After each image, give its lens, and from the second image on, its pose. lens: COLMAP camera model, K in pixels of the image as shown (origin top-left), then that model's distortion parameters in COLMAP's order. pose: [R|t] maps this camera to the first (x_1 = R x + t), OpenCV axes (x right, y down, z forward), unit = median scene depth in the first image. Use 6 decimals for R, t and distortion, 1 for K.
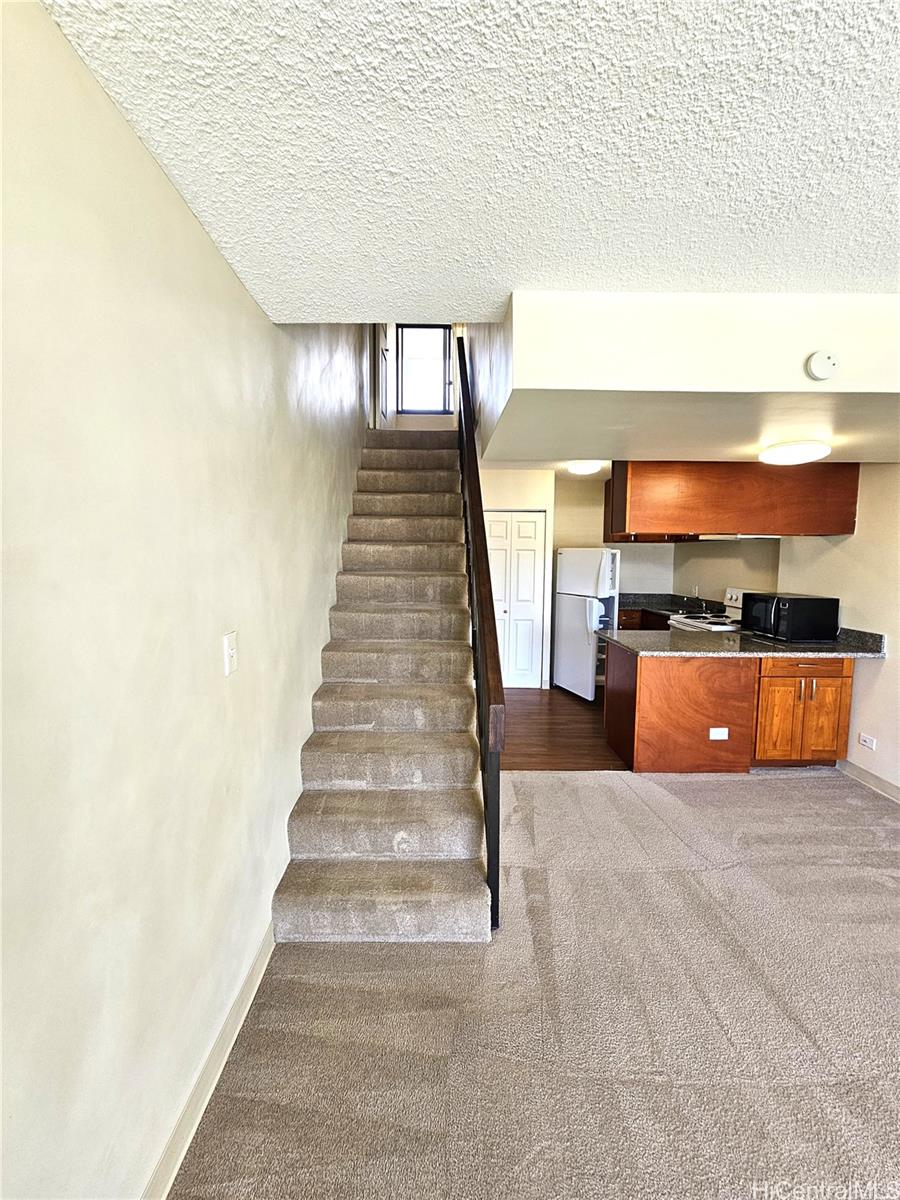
lens RADIAL K [[492.8, 0, 441.6], [0, 492.8, 593.7], [0, 0, 1]] dist [0.002493, -0.000718]
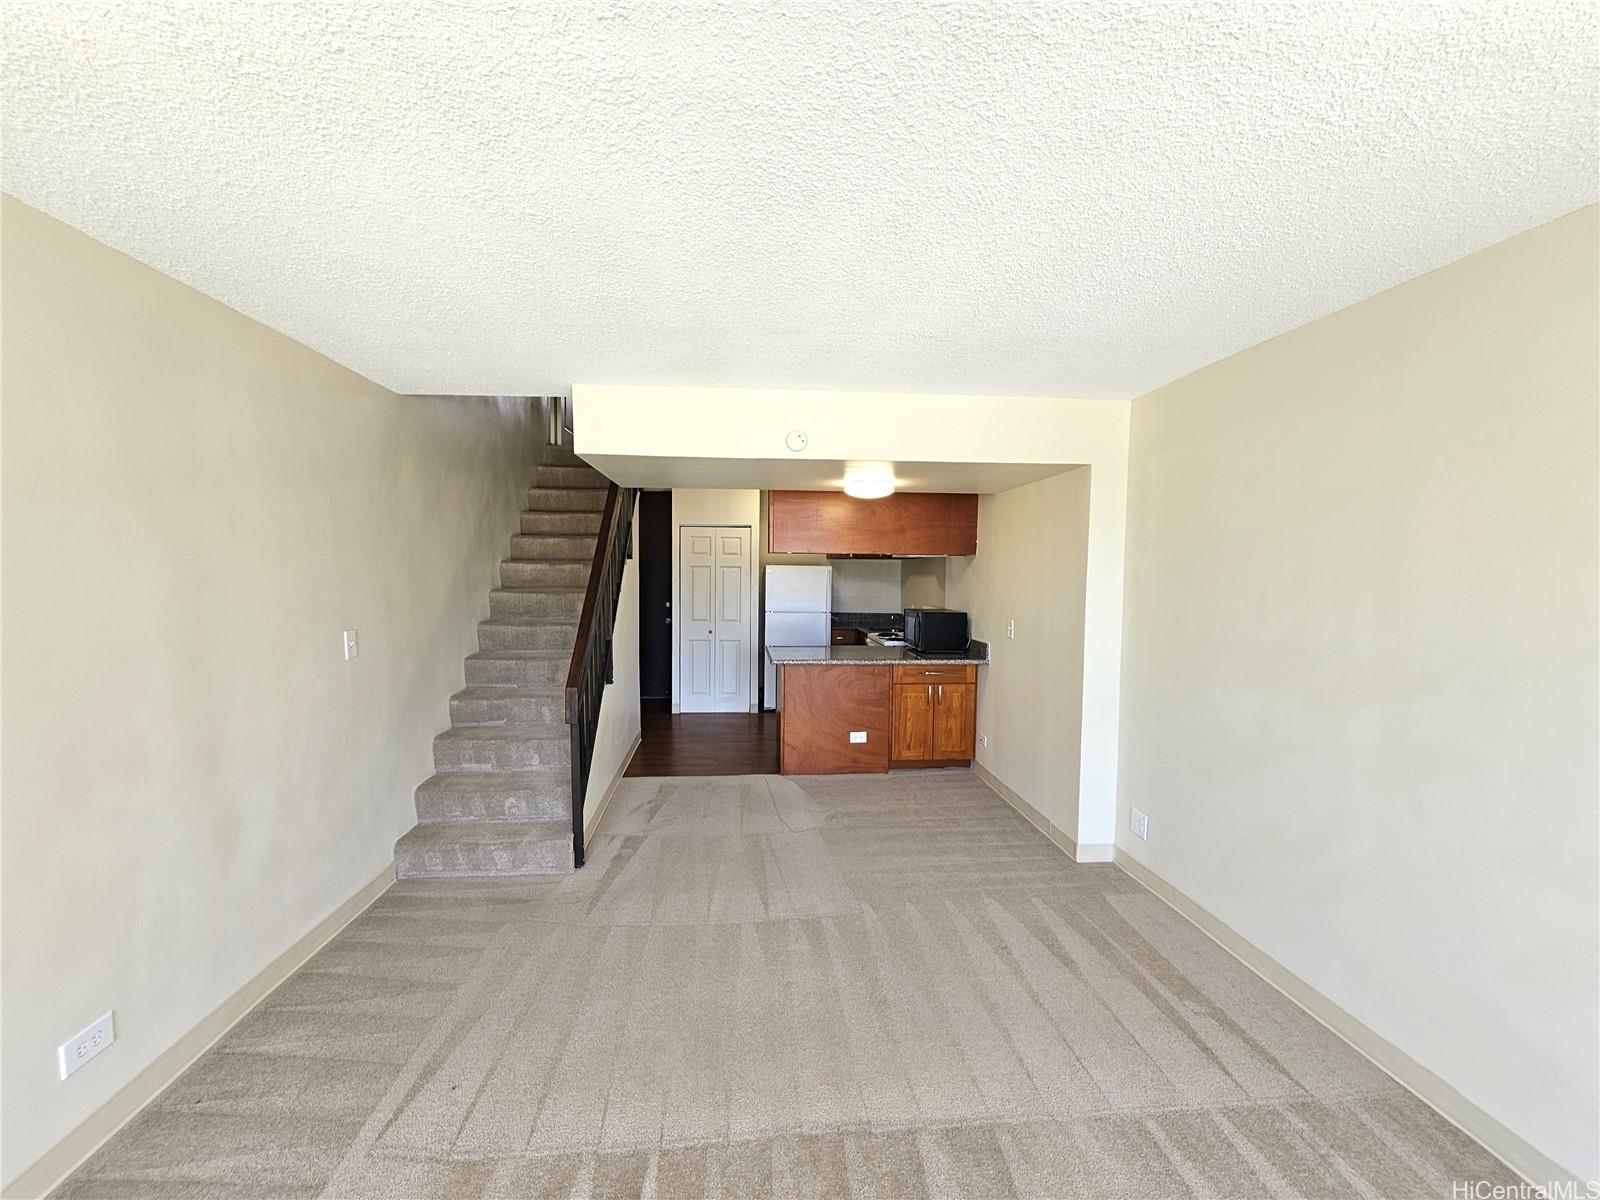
lens RADIAL K [[657.1, 0, 793.9], [0, 657.1, 608.1], [0, 0, 1]] dist [0.002493, -0.000718]
pose [[0.997248, -0.004509, 0.073997, 0.316628], [0.006083, 0.999760, -0.021053, 0.029056], [-0.073885, 0.021445, 0.997036, -0.440917]]
